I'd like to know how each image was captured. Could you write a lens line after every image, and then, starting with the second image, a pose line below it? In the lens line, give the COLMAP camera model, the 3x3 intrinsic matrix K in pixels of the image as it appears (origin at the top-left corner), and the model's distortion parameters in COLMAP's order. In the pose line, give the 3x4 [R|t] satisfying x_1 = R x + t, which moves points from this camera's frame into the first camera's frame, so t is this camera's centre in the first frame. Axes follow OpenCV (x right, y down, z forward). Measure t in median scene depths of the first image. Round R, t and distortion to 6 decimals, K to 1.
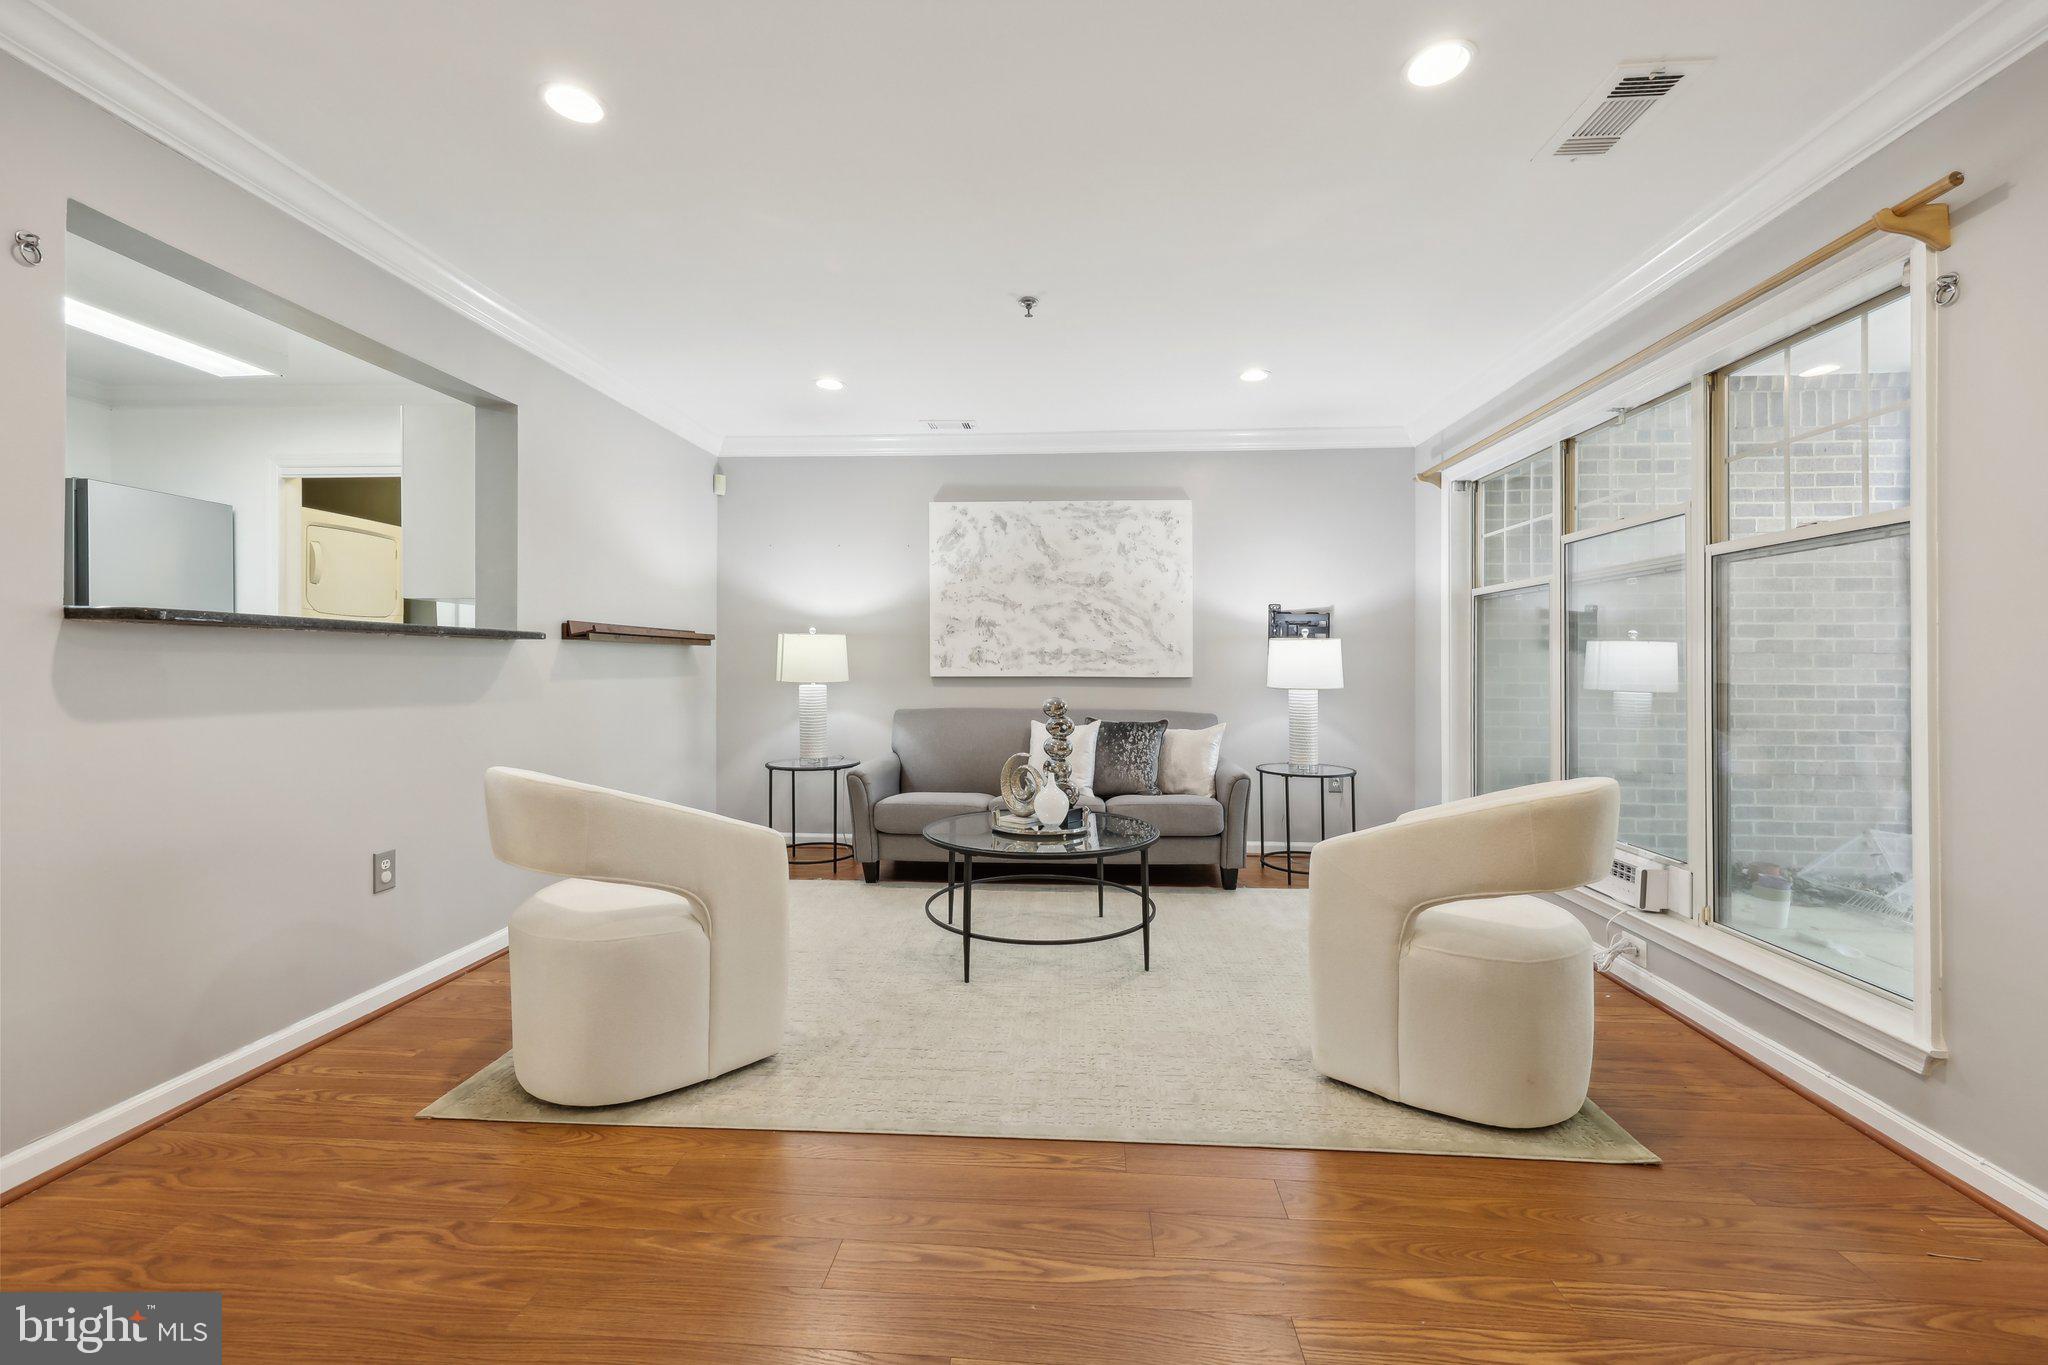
lens RADIAL K [[835.6, 0, 1040.3], [0, 835.6, 649.3], [0, 0, 1]] dist [0.001045, 0.000047]
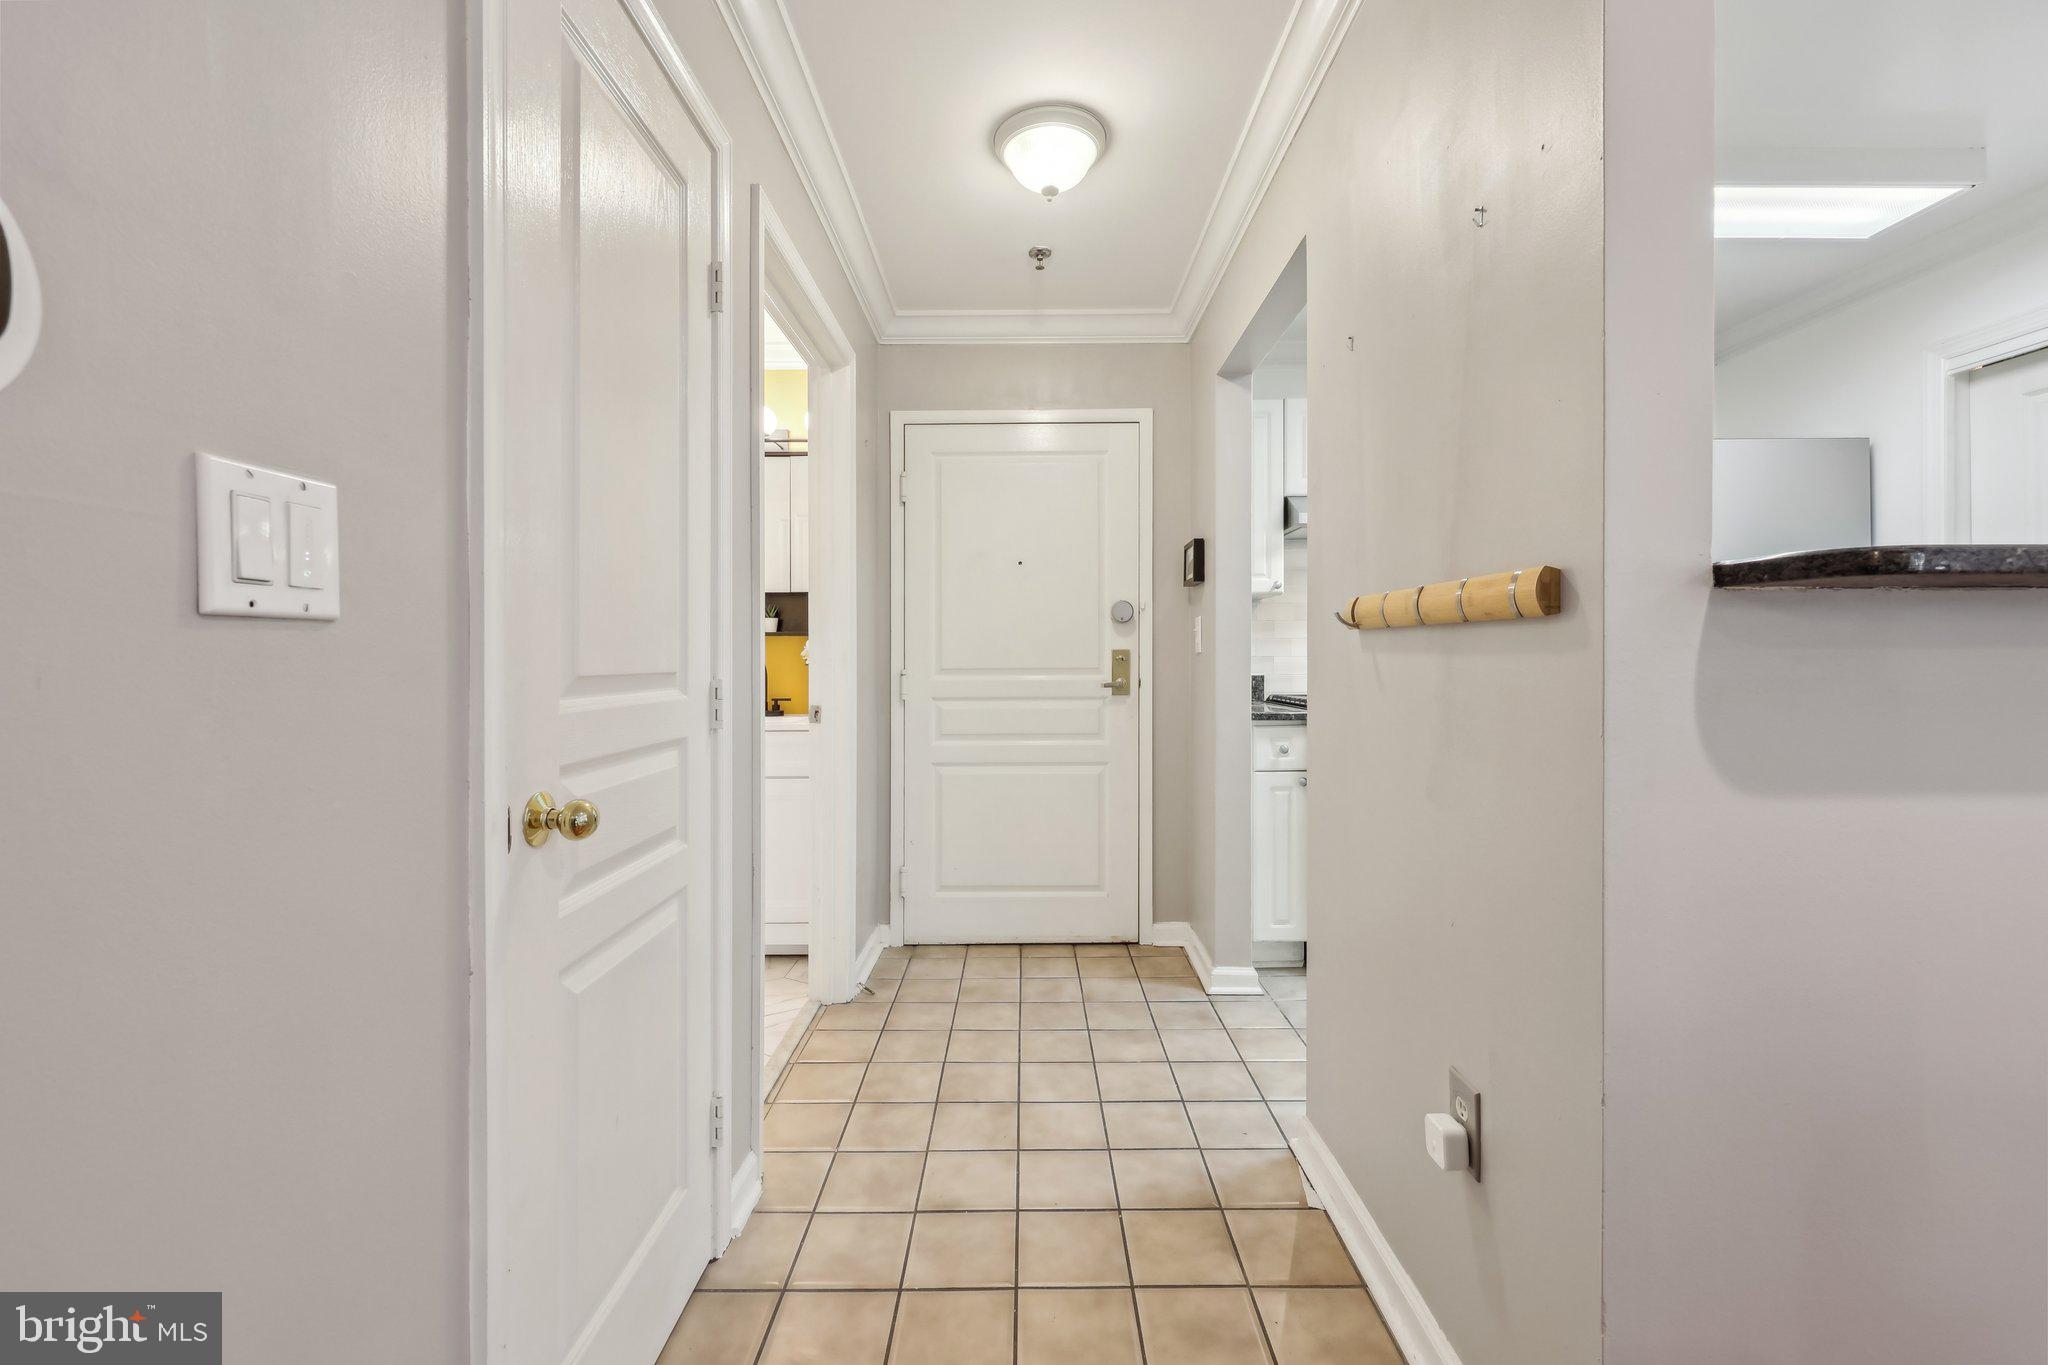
lens RADIAL K [[827.6, 0, 1024.3], [0, 827.6, 647.2], [0, 0, 1]] dist [0.001517, 0.000261]
pose [[0.062112, -0.014194, -0.997968, -0.288299], [0.016586, 0.999775, -0.013188, 0.000087], [0.997931, -0.015734, 0.062334, 0.228852]]
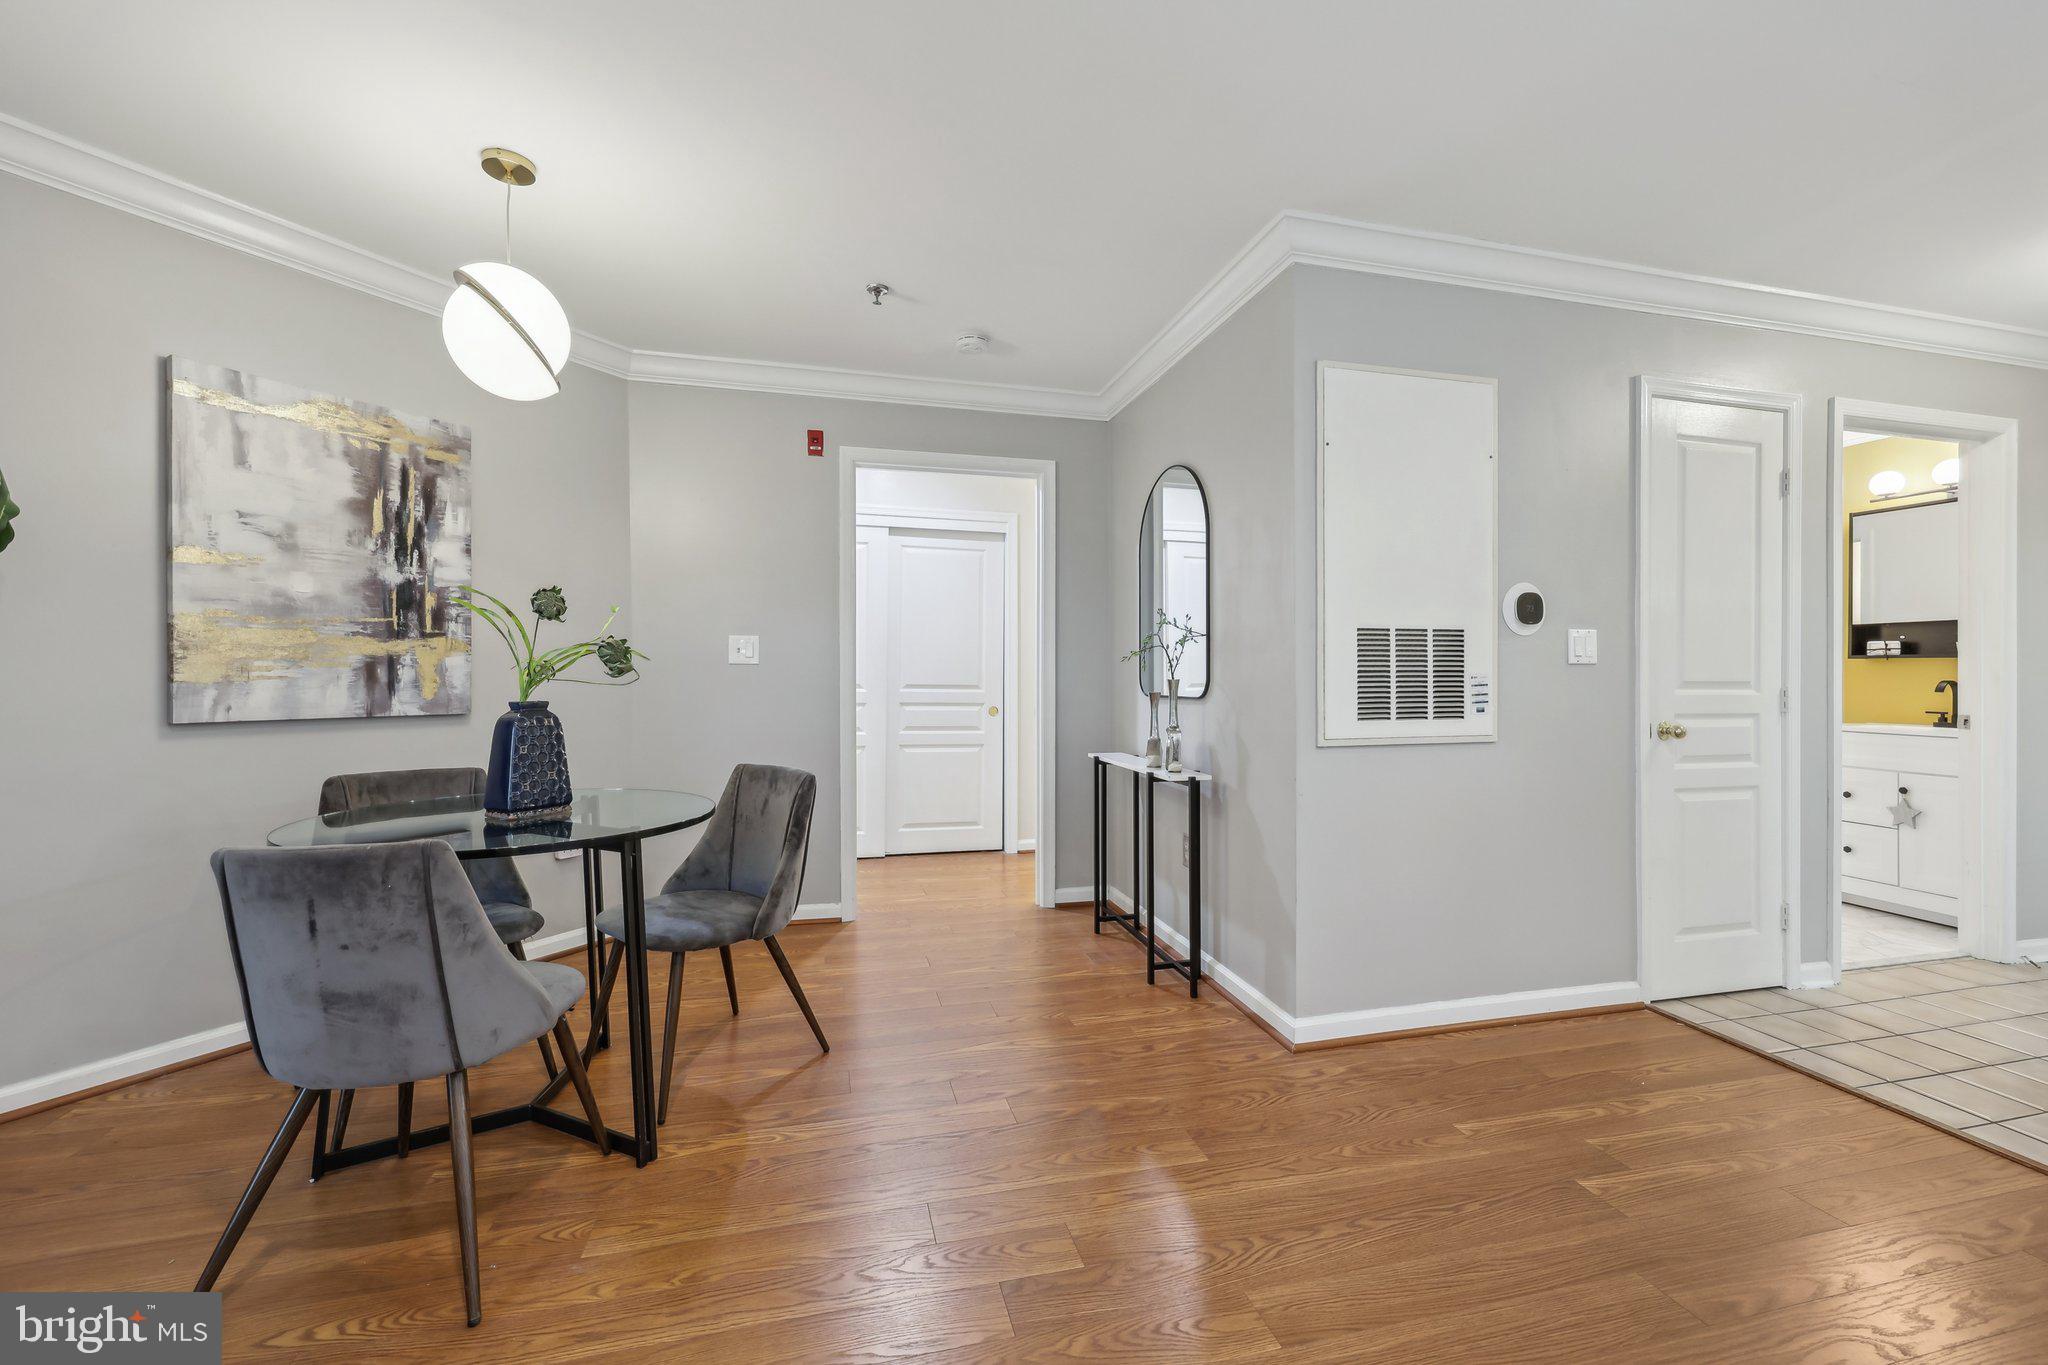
lens RADIAL K [[836.8, 0, 1024.0], [0, 836.8, 682.5], [0, 0, 1]] dist [-0.000701, -0.000010]
pose [[-0.950813, -0.003324, -0.309749, 0.161934], [-0.001232, 0.999975, -0.006947, 0.009519], [0.309764, -0.006224, -0.950793, 0.581735]]
